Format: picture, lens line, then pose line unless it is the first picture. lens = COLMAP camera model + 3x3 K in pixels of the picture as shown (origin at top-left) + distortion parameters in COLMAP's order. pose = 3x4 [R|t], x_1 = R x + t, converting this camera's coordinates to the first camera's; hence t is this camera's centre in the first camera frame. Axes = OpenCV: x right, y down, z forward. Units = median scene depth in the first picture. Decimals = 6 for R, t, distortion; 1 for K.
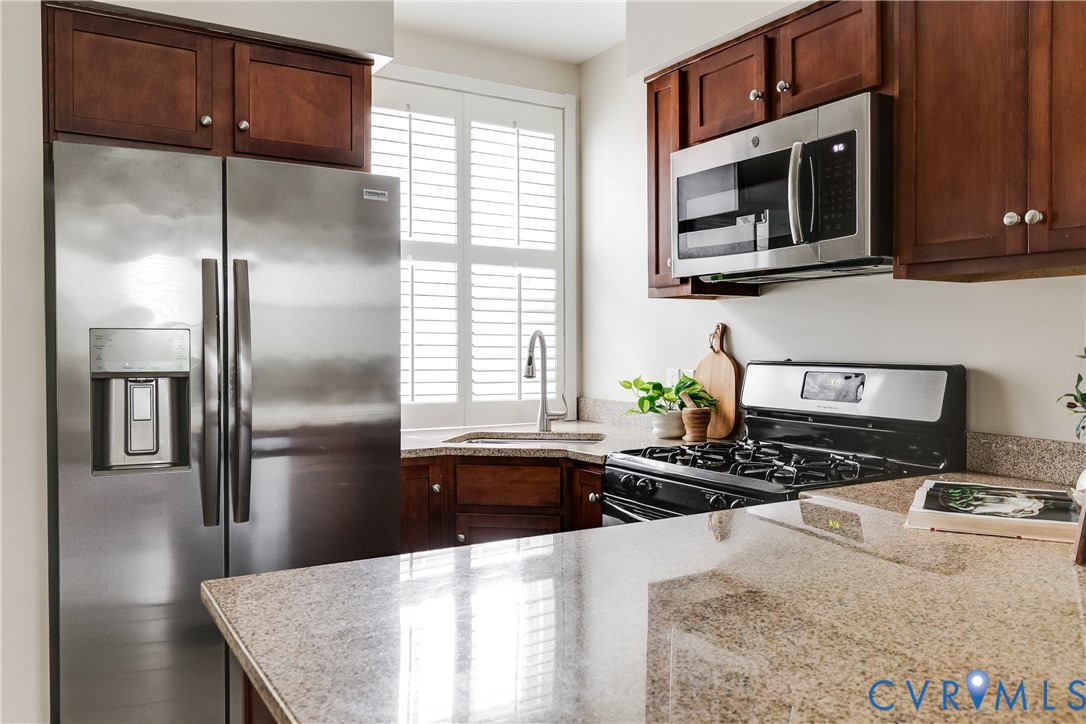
lens RADIAL K [[854.6, 0, 551.3], [0, 854.6, 360.5], [0, 0, 1]] dist [-0.007445, 0.008163]
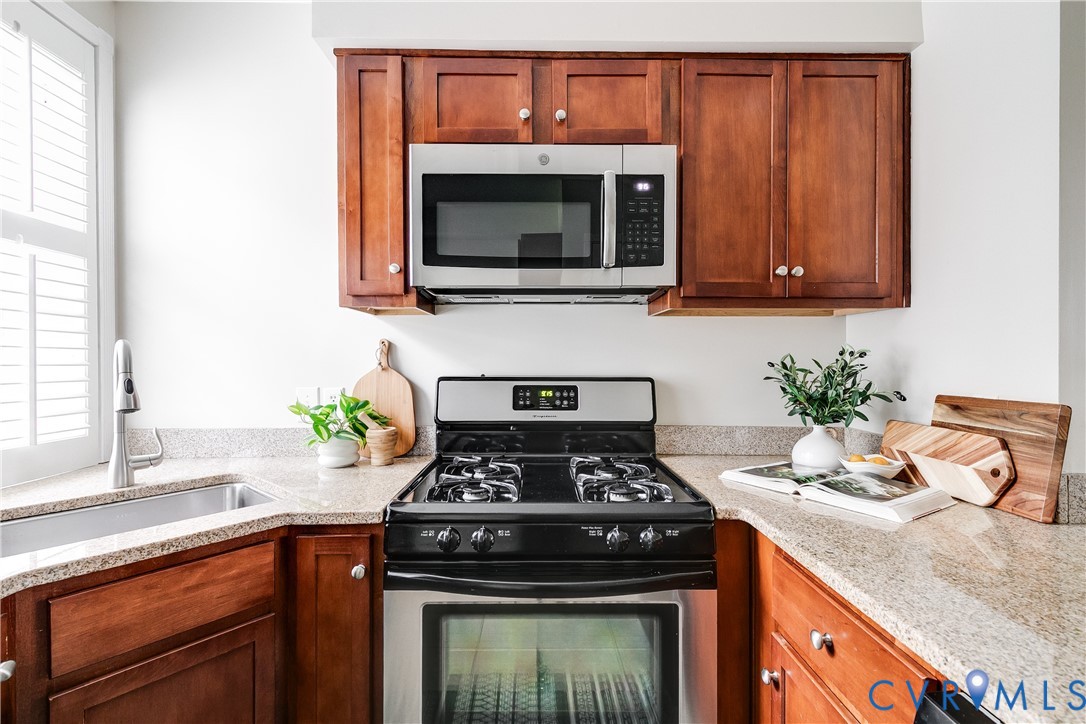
lens RADIAL K [[489.8, 0, 542.7], [0, 489.8, 359.0], [0, 0, 1]] dist [0.005577, -0.001146]
pose [[0.504531, 0.001822, 0.863392, -0.222551], [0.014828, 0.999832, -0.010775, -0.013810], [-0.863266, 0.018239, 0.504419, 0.616526]]
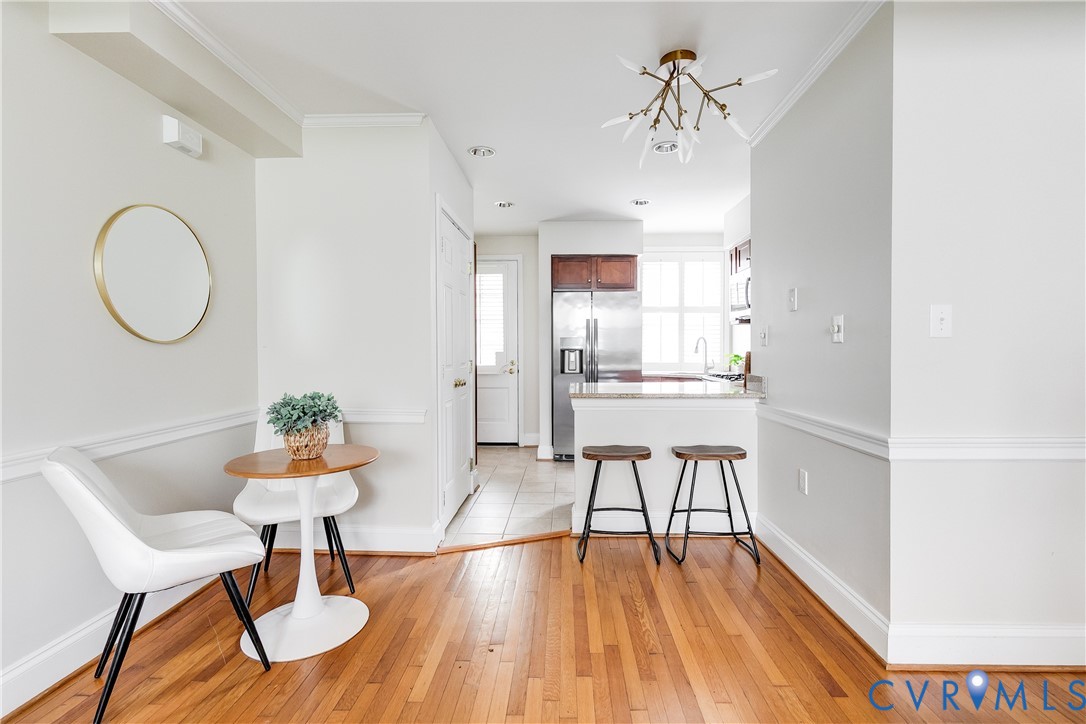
lens RADIAL K [[489.8, 0, 553.7], [0, 489.8, 356.1], [0, 0, 1]] dist [0.005577, -0.001146]
pose [[0.838972, 0.007298, -0.544126, 0.546975], [-0.006761, 0.999973, 0.002987, 0.033095], [0.544133, 0.001172, 0.838998, -0.754622]]
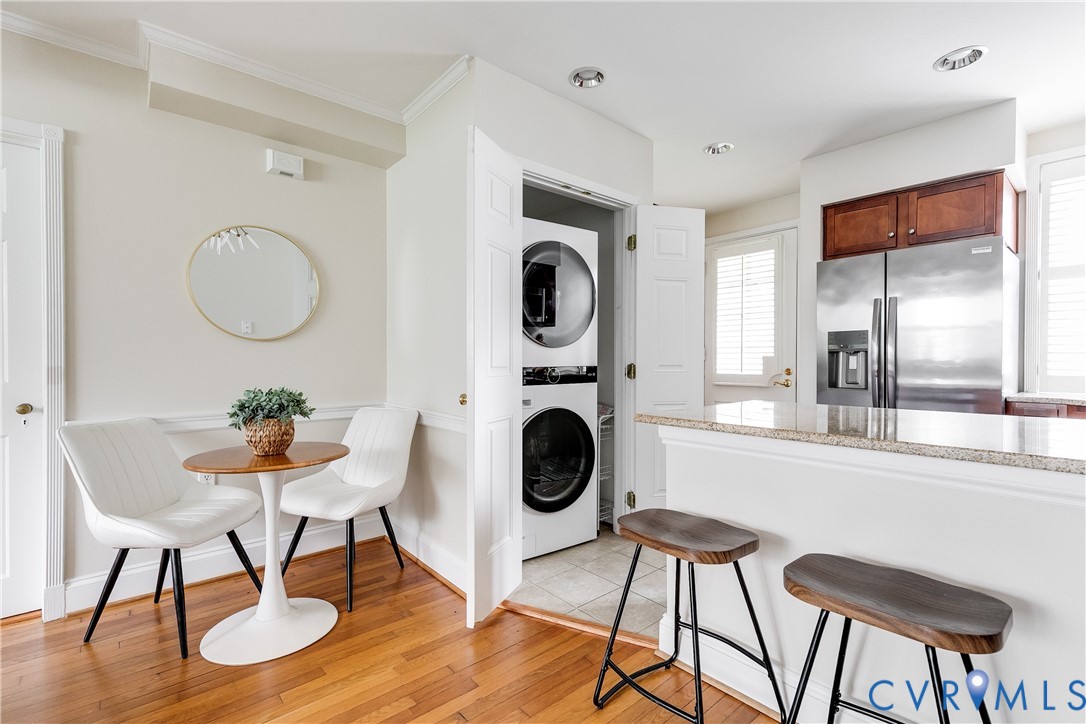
lens RADIAL K [[489.8, 0, 551.8], [0, 489.8, 363.3], [0, 0, 1]] dist [0.005577, -0.001146]
pose [[0.173691, 0.005617, -0.984784, 0.607840], [-0.015397, 0.999877, 0.002988, 0.050511], [0.984680, 0.014643, 0.173756, -0.058097]]
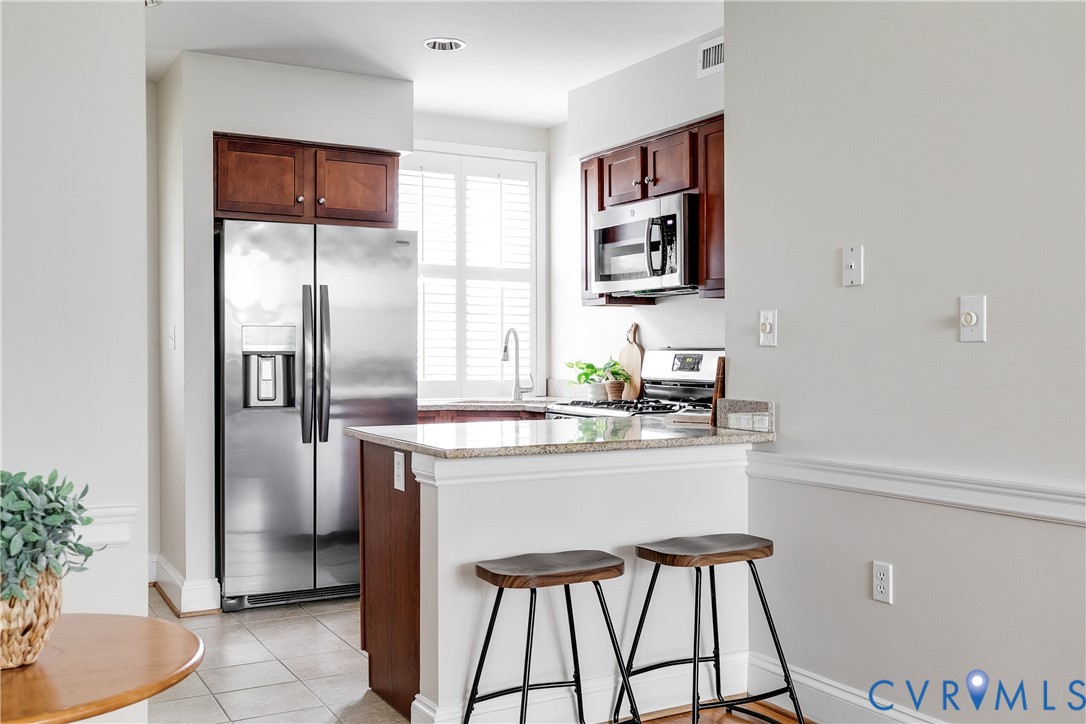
lens RADIAL K [[1041.6, 0, 540.0], [0, 1041.6, 362.8], [0, 0, 1]] dist [-0.007572, 0.000000]
pose [[0.998987, 0.002620, -0.044913, 0.130155], [-0.002835, 0.999985, -0.004740, 0.036677], [0.044899, 0.004863, 0.998980, -0.872418]]
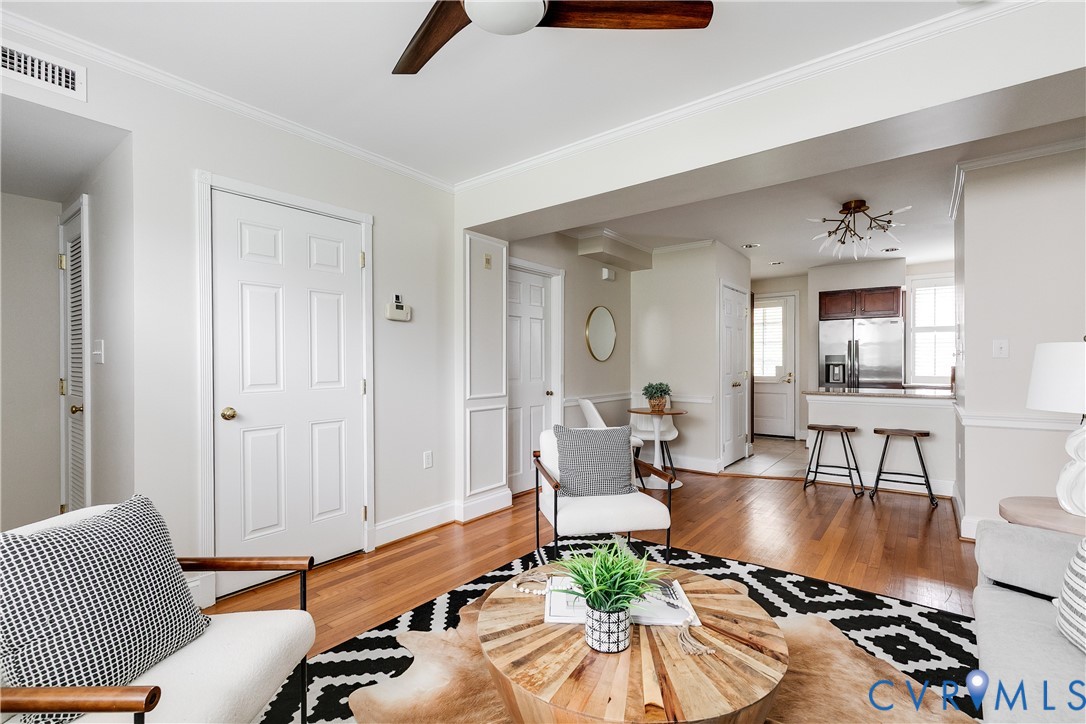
lens RADIAL K [[489.8, 0, 552.3], [0, 489.8, 362.3], [0, 0, 1]] dist [0.005577, -0.001146]
pose [[0.367273, -0.001405, -0.930112, 1.305067], [-0.014568, 0.999868, -0.007263, 0.039809], [0.929999, 0.016217, 0.367204, -1.319285]]
